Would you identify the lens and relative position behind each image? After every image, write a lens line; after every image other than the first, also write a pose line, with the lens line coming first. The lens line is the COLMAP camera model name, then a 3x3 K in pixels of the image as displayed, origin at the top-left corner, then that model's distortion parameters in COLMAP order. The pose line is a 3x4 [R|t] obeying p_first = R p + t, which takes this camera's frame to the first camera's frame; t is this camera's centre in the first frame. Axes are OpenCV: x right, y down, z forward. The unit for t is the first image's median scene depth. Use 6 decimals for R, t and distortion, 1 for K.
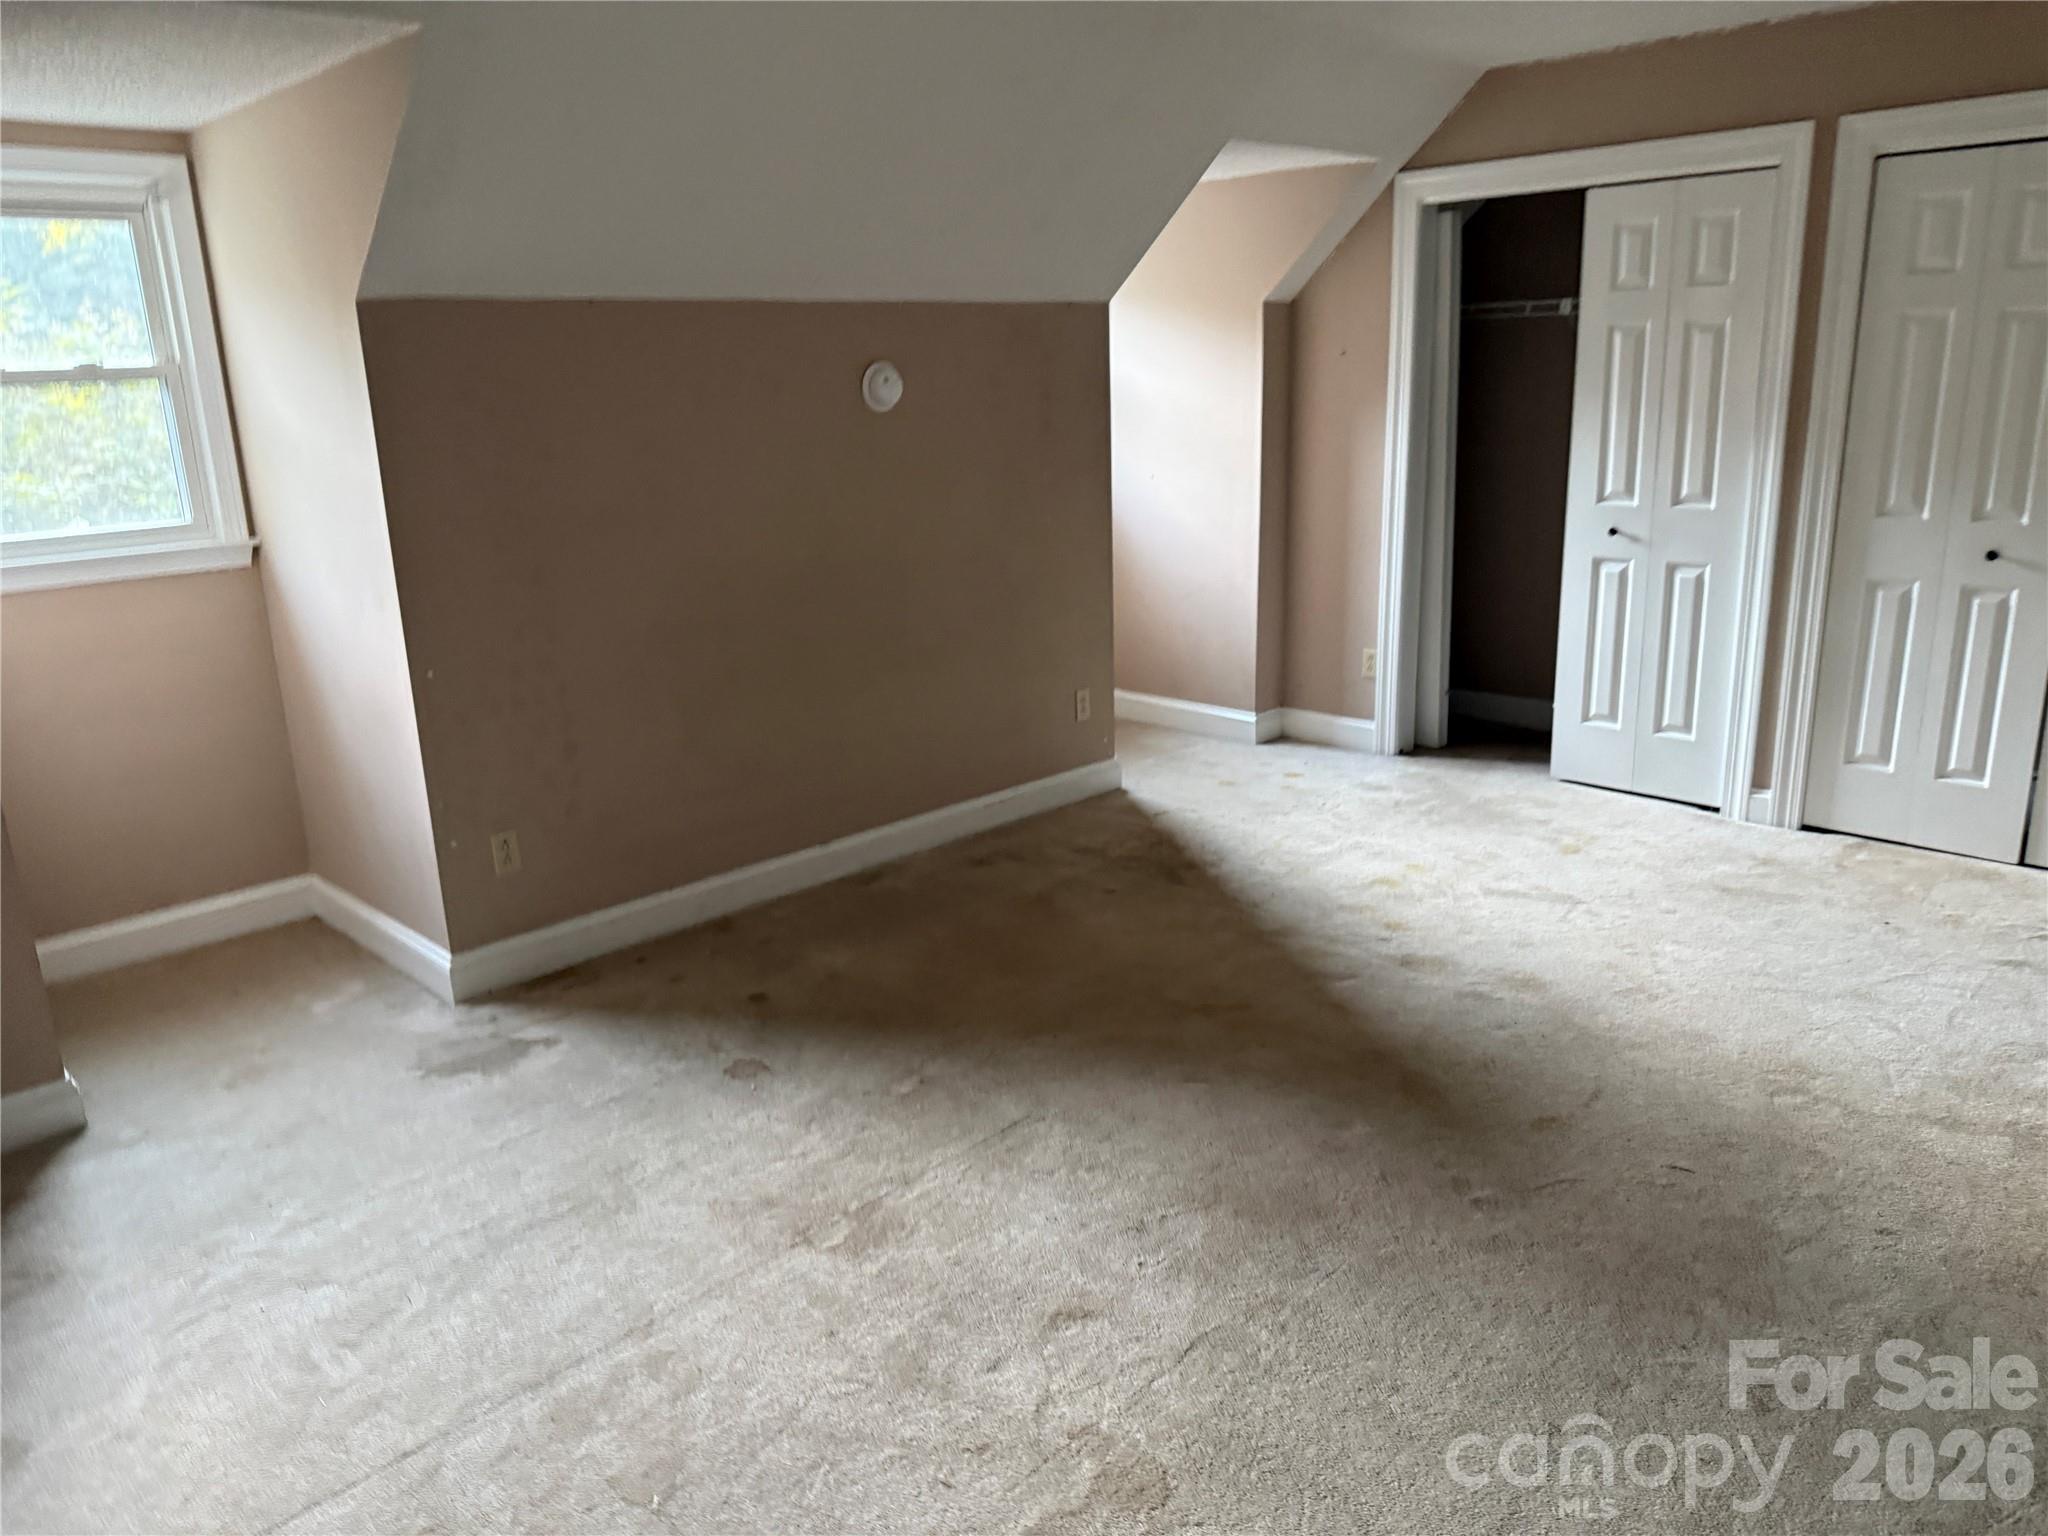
lens RADIAL K [[1459.5, 0, 1023.3], [0, 1459.5, 752.1], [0, 0, 1]] dist [0.031455, -0.059913]
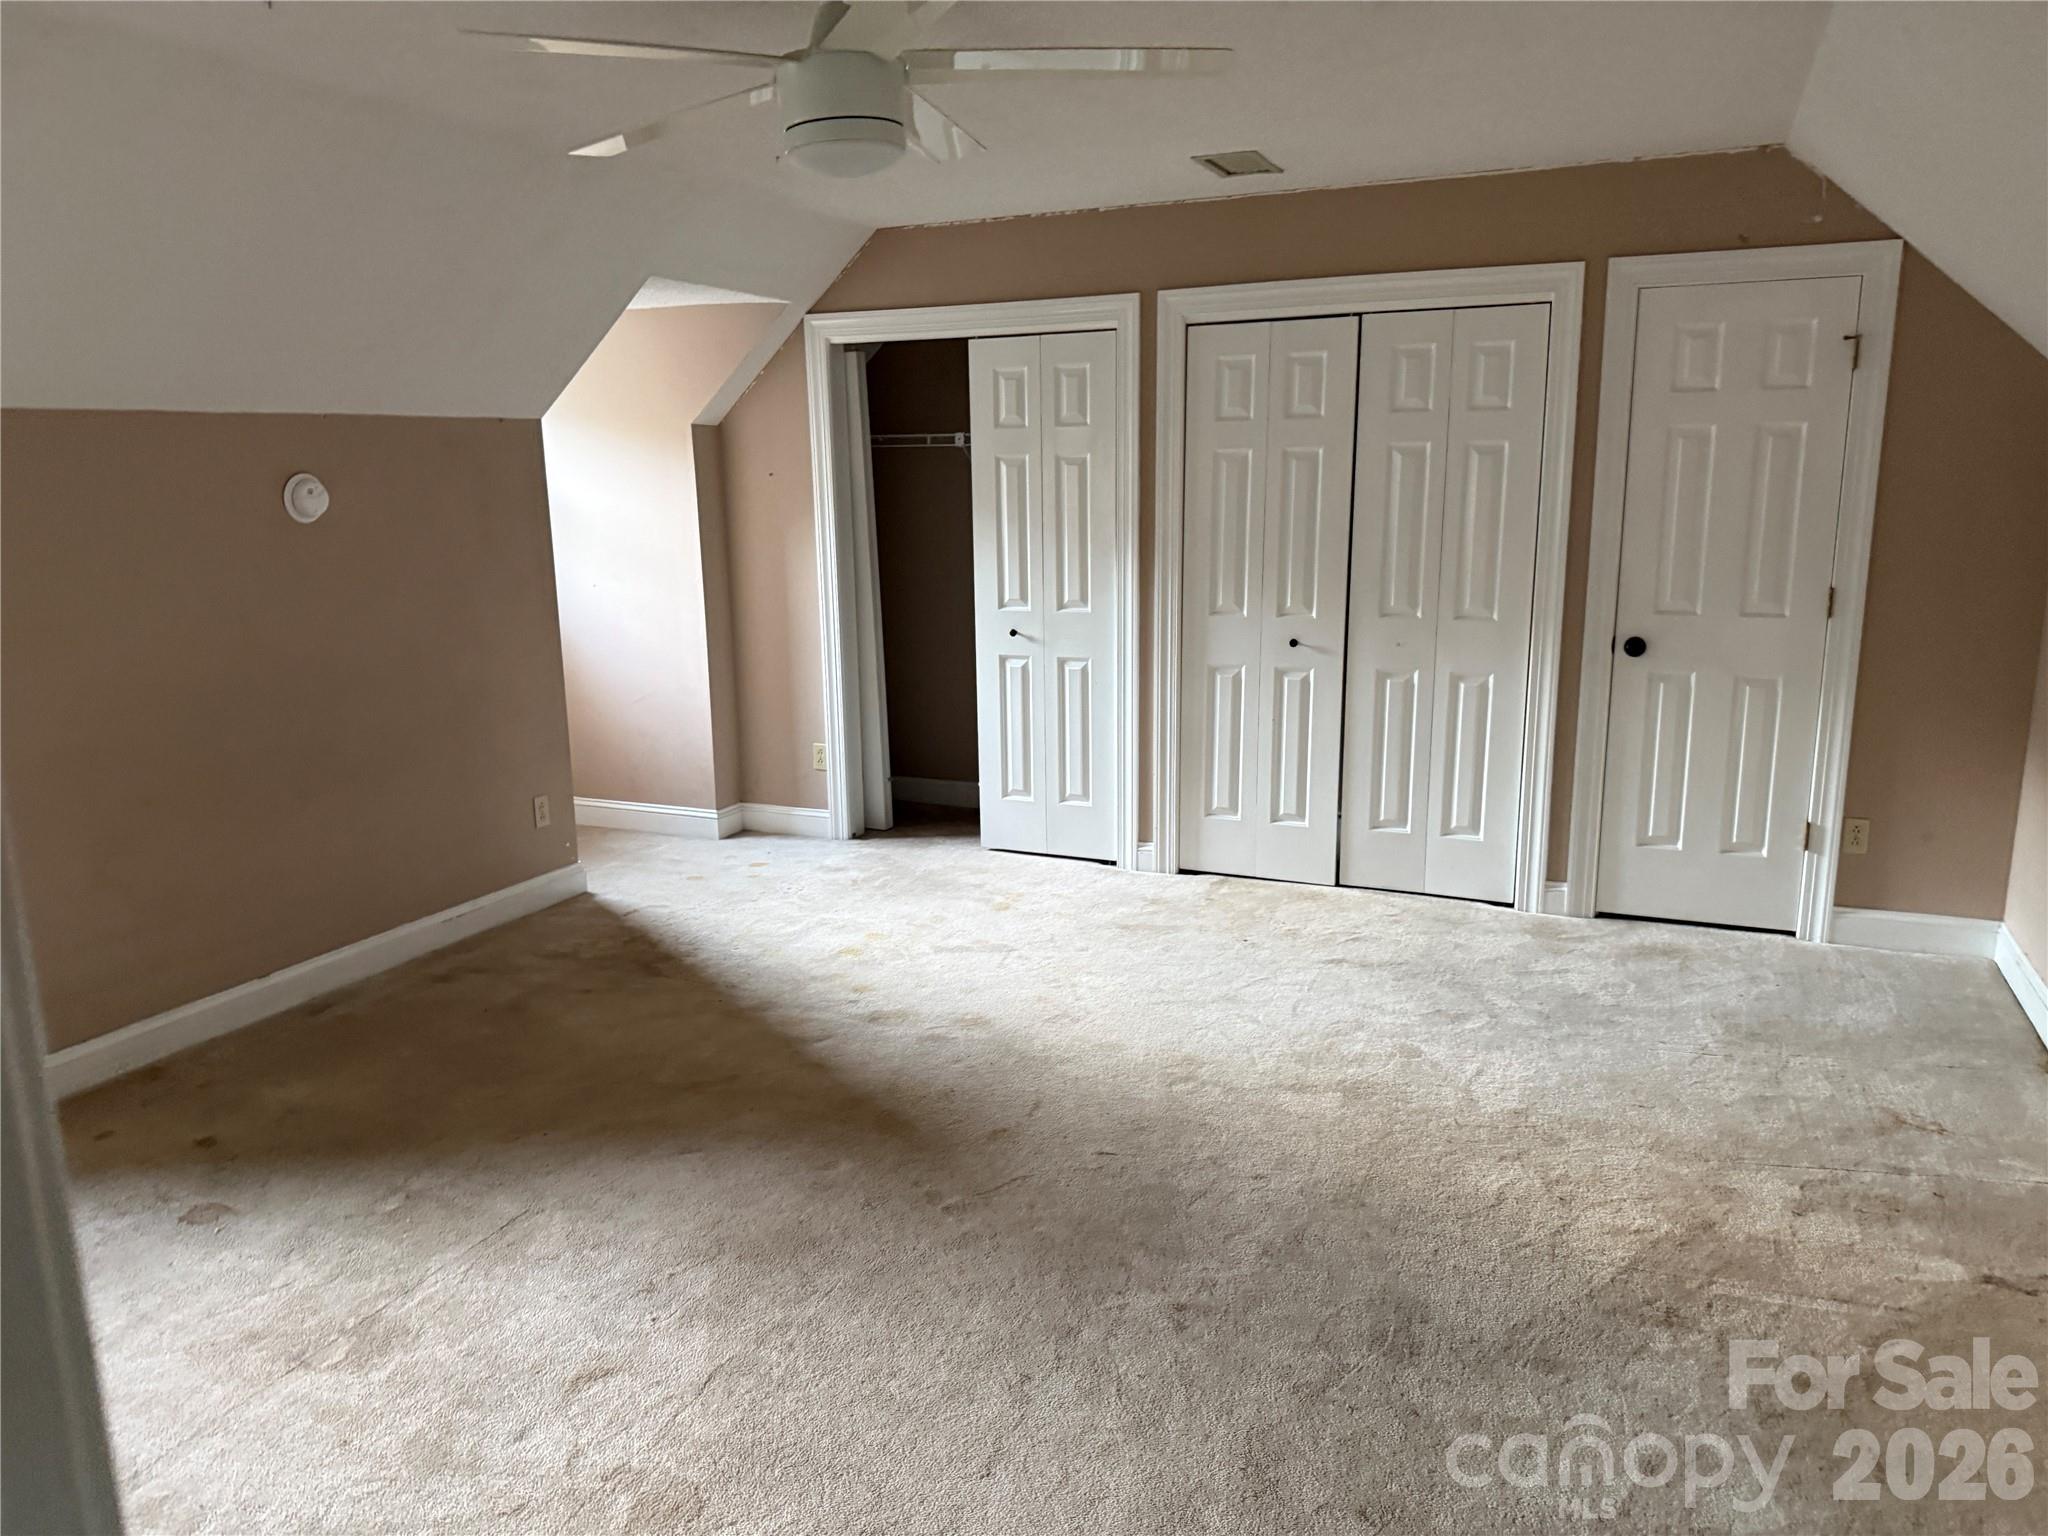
lens RADIAL K [[1385.0, 0, 1024.0], [0, 1385.0, 768.0], [0, 0, 1]] dist [0.095716, -0.084795]
pose [[0.926433, -0.062108, 0.371302, -0.016631], [0.083697, 0.995593, -0.042298, 0.009537], [-0.367039, 0.070263, 0.927548, -0.050325]]
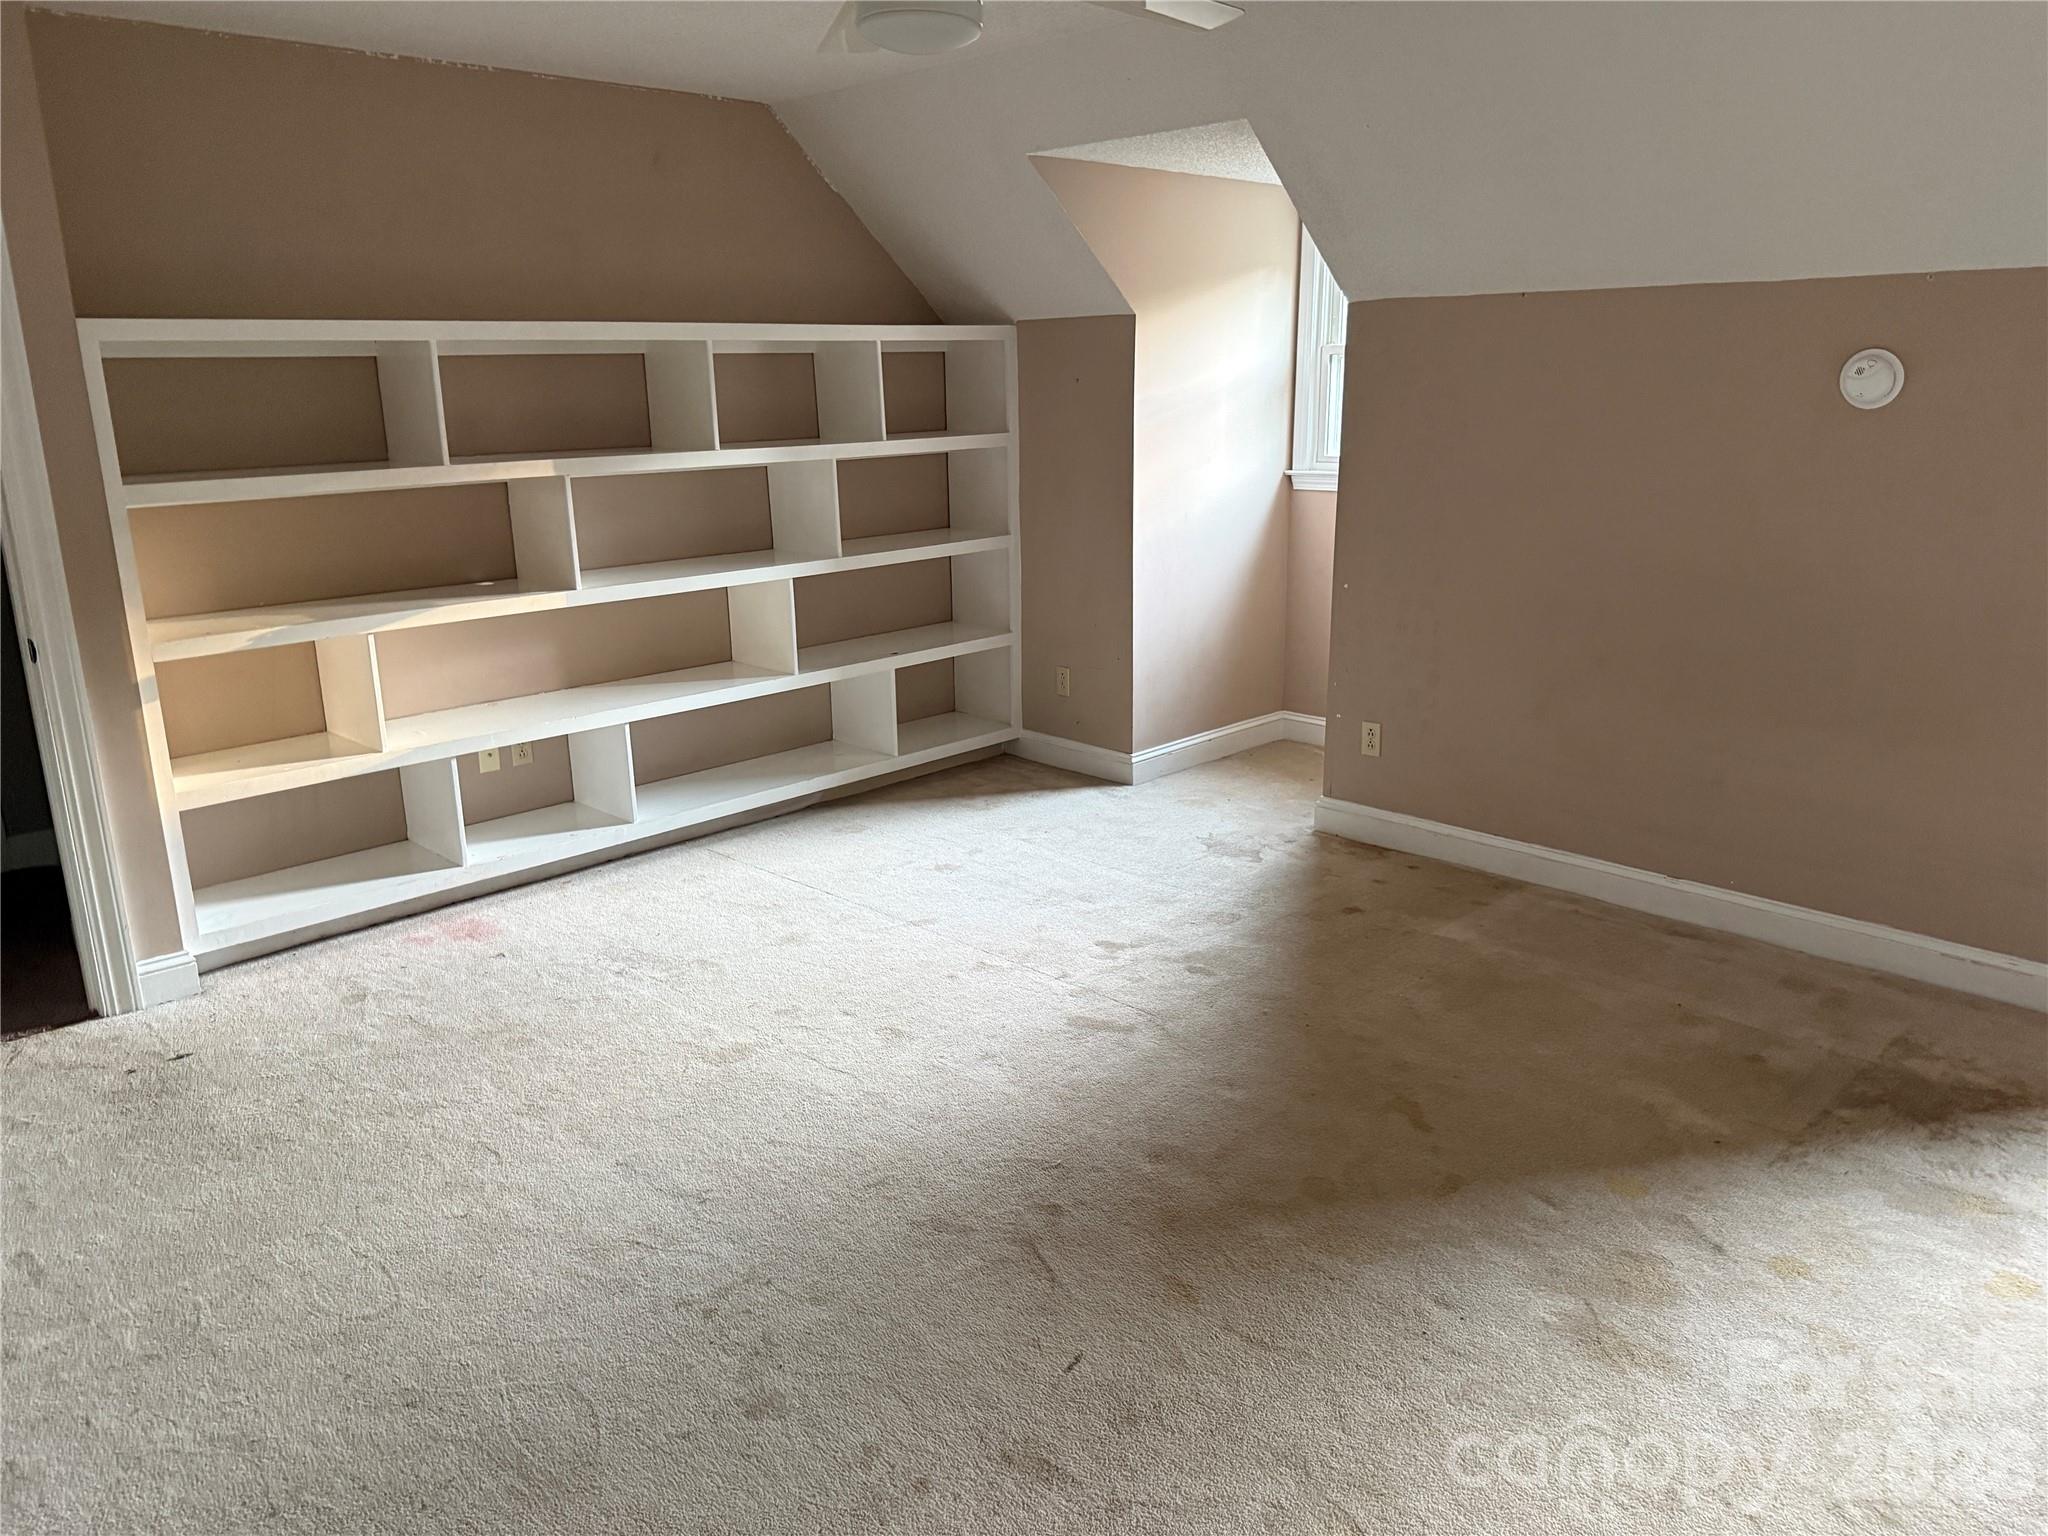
lens RADIAL K [[1452.7, 0, 1024.0], [0, 1452.7, 768.0], [0, 0, 1]] dist [0.174641, -0.249223]
pose [[0.010682, 0.299634, -0.953994, 0.841532], [-0.250545, 0.924418, 0.287539, -0.192782], [0.968046, 0.235947, 0.084947, 0.594091]]
